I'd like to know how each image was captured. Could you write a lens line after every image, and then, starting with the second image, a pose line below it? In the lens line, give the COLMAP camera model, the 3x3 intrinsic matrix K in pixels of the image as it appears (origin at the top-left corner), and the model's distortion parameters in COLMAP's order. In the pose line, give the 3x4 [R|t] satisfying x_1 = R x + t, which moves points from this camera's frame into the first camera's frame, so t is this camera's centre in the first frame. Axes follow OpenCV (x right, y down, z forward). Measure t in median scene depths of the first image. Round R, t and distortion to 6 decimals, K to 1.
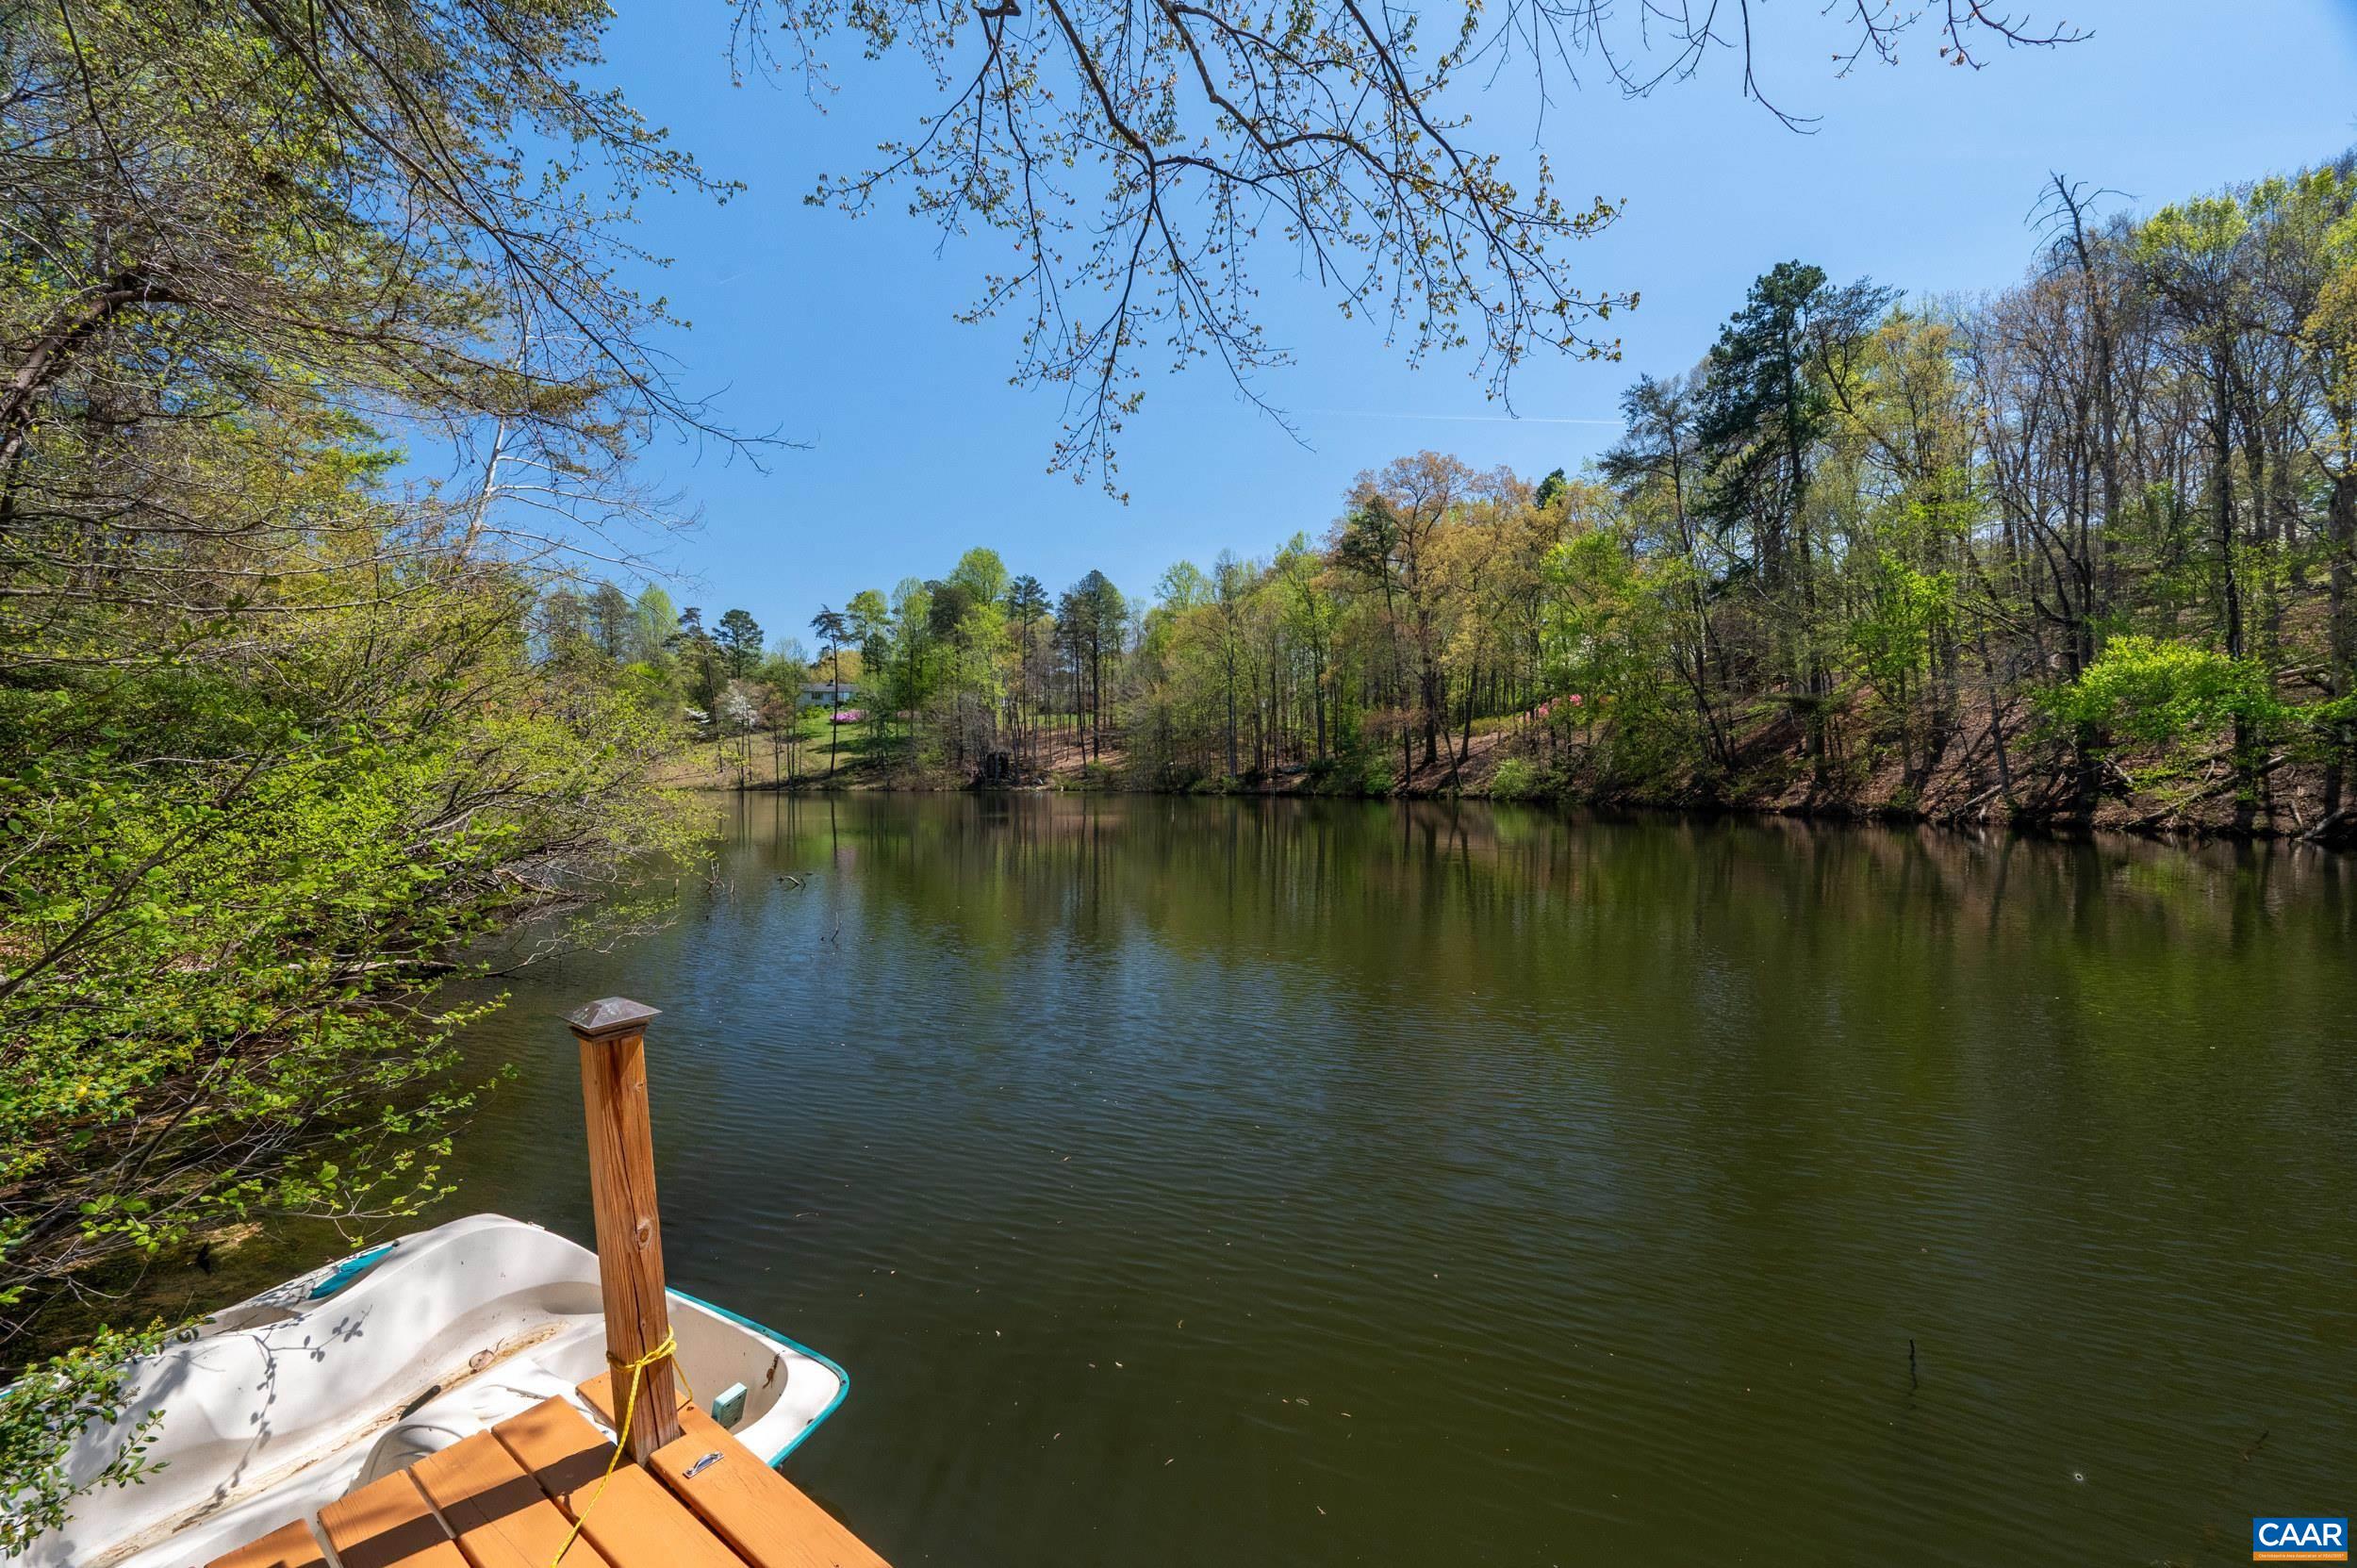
lens RADIAL K [[928.8, 0, 1178.8], [0, 928.8, 789.1], [0, 0, 1]] dist [-0.000219, -0.000204]
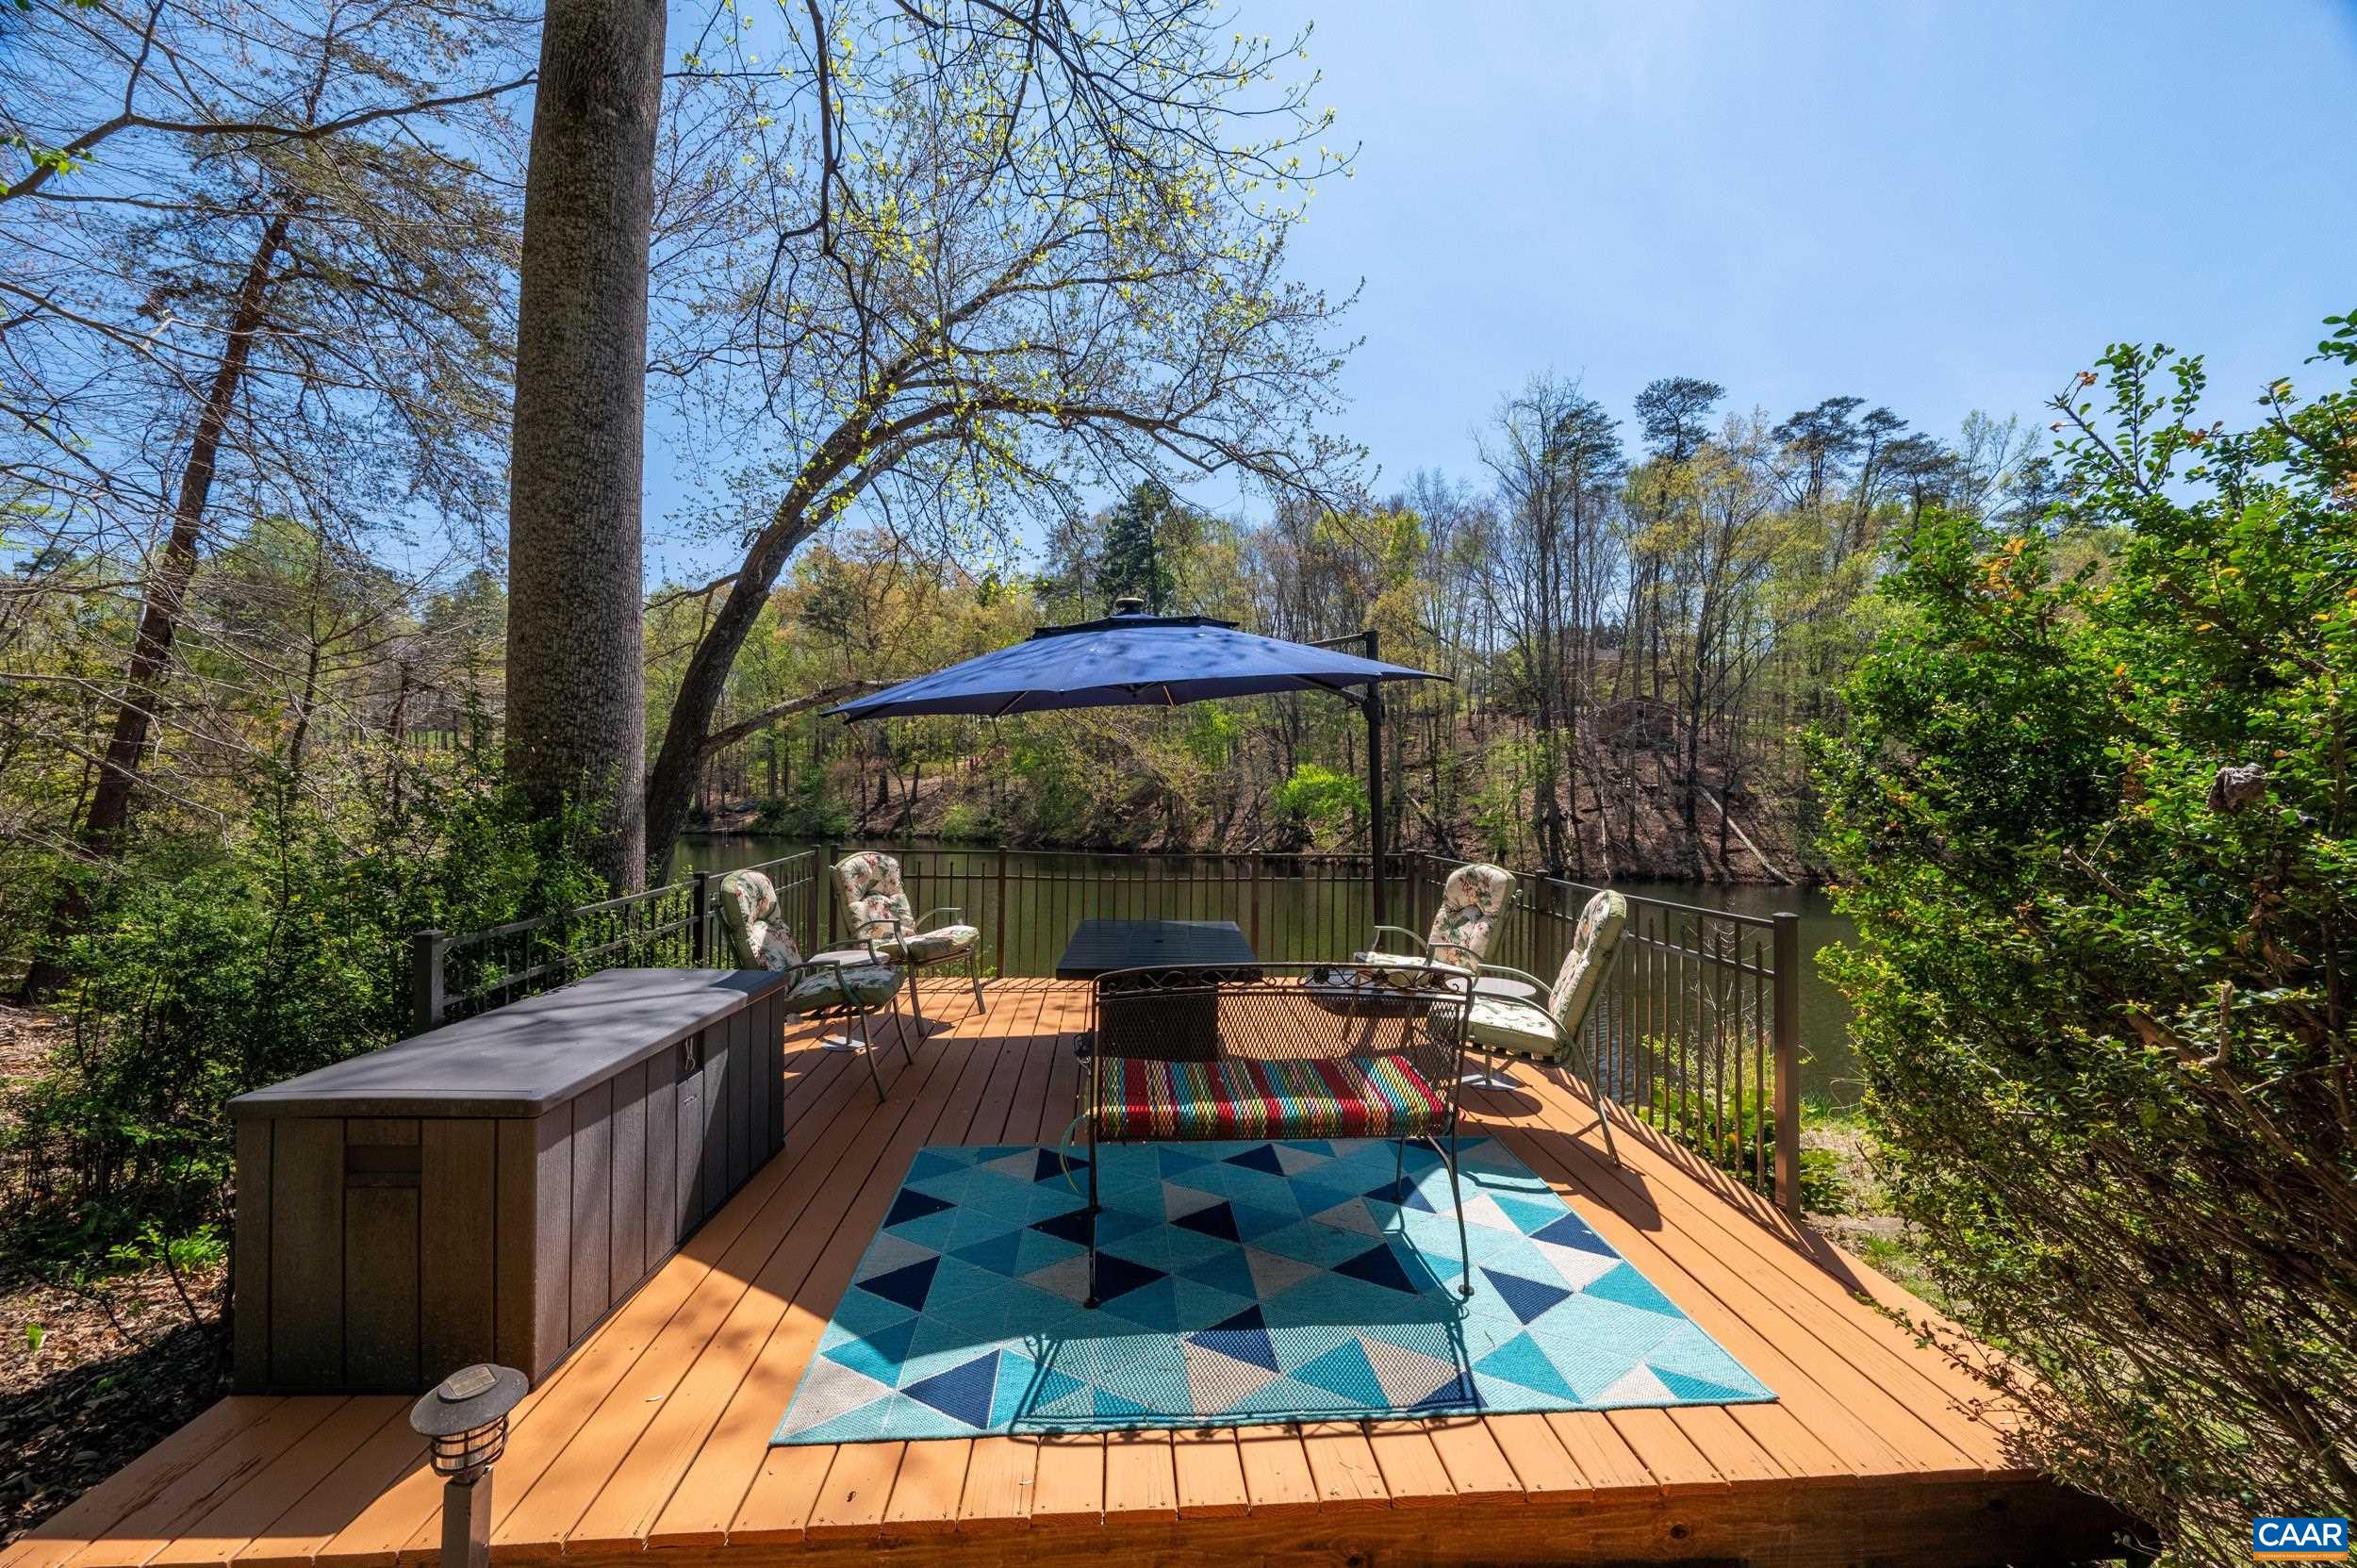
lens RADIAL K [[928.8, 0, 1178.8], [0, 928.8, 789.1], [0, 0, 1]] dist [-0.000219, -0.000204]
pose [[0.817903, 0.003907, 0.575342, -0.160964], [0.005714, 0.999872, -0.014914, -0.054362], [-0.575327, 0.015485, 0.817777, -0.233923]]
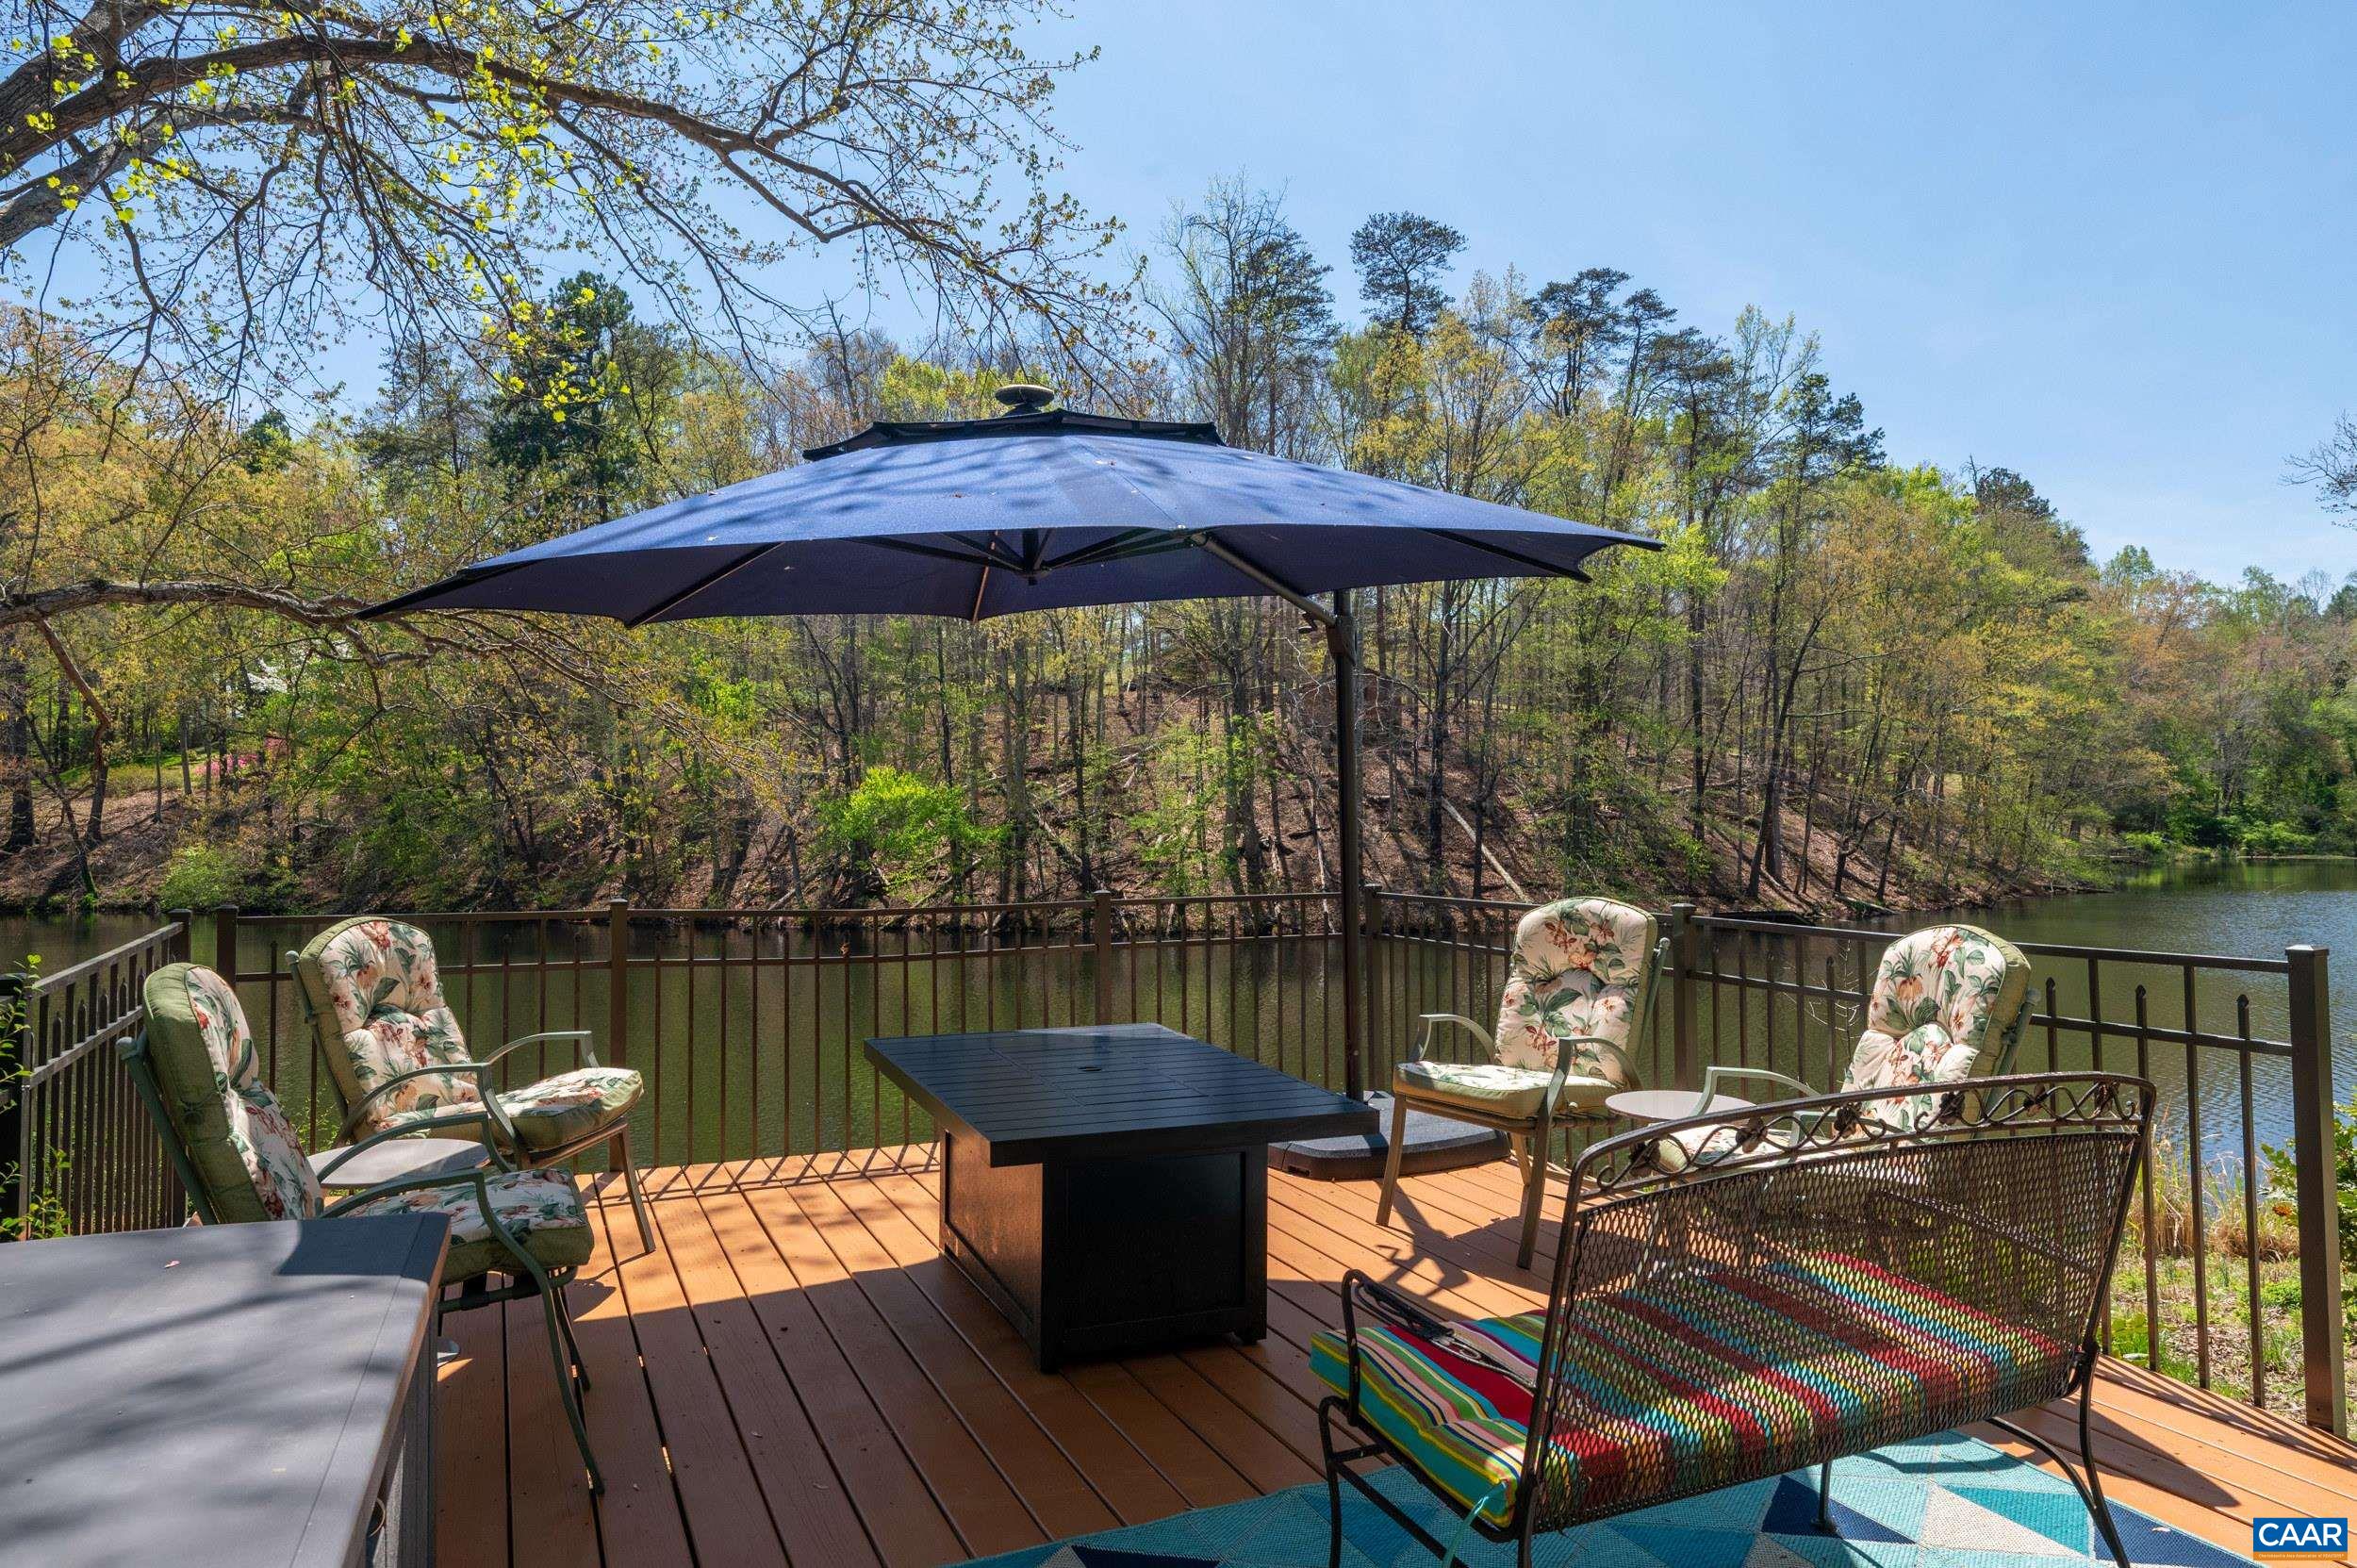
lens RADIAL K [[1490.4, 0, 1179.3], [0, 1490.4, 790.4], [0, 0, 1]] dist [-0.001304, -0.002159]
pose [[0.562256, 0.006866, 0.826935, -0.169614], [0.022092, 0.999484, -0.023320, -0.052559], [-0.826668, 0.031381, 0.561814, -0.199583]]
